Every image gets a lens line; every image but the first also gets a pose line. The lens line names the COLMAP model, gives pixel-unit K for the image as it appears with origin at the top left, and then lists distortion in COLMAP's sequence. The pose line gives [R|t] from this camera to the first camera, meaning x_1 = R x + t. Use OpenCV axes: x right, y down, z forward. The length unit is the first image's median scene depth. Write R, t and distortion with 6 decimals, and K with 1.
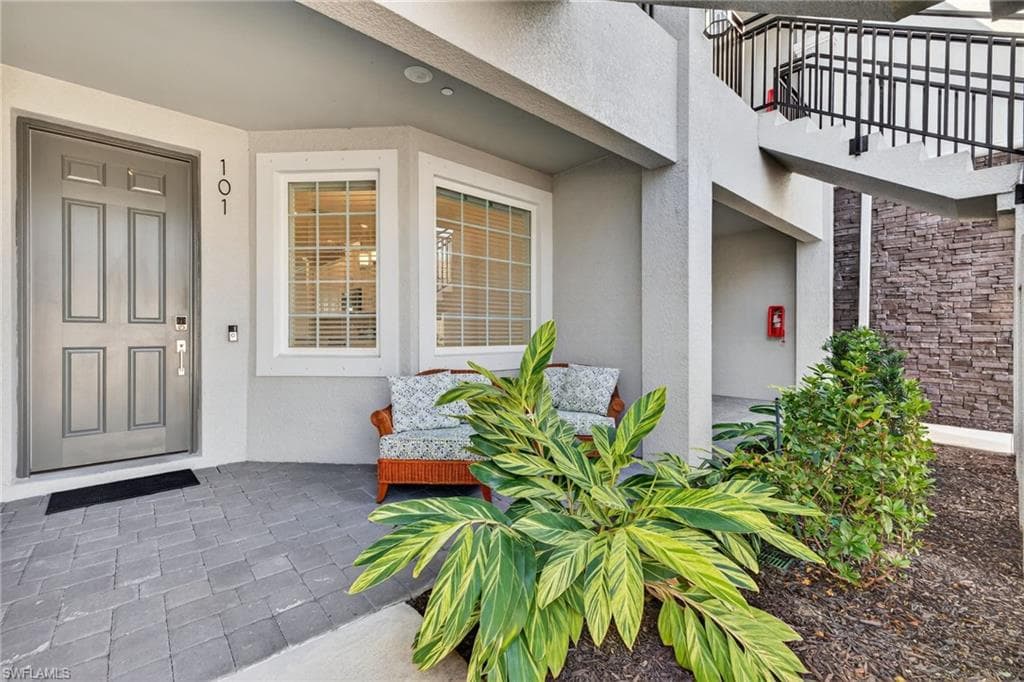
lens RADIAL K [[444.1, 0, 515.9], [0, 444.1, 340.3], [0, 0, 1]] dist [0.001054, 0.001195]
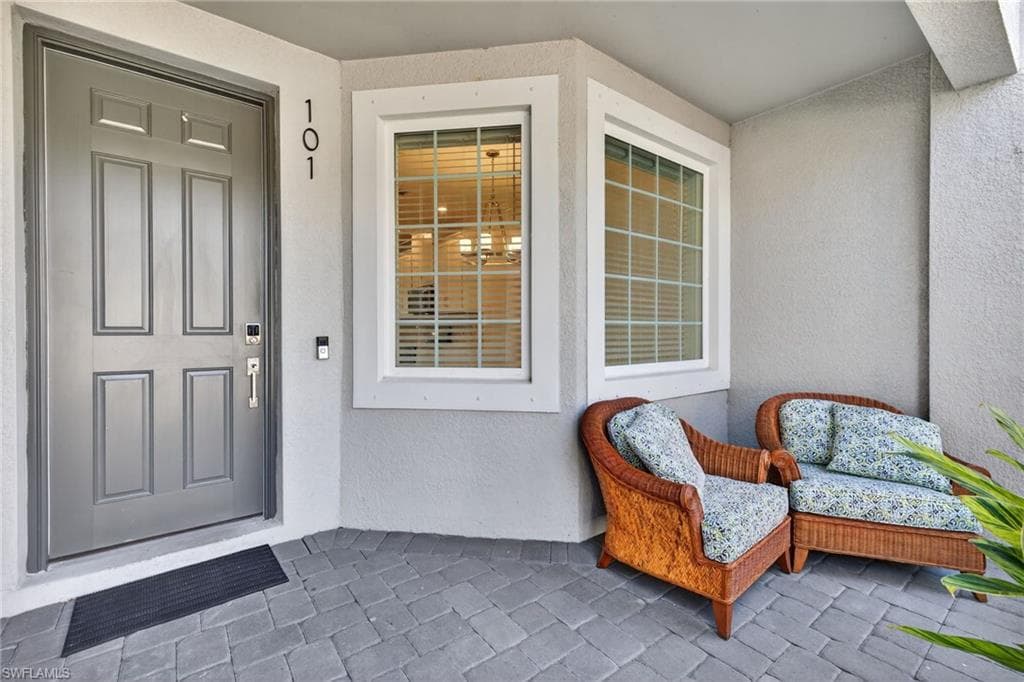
lens RADIAL K [[444.1, 0, 507.5], [0, 444.1, 337.2], [0, 0, 1]] dist [0.001054, 0.001195]
pose [[0.997832, -0.001323, -0.065806, -0.306731], [0.001598, 0.999990, 0.004125, -0.035697], [0.065800, -0.004221, 0.997824, 0.326434]]
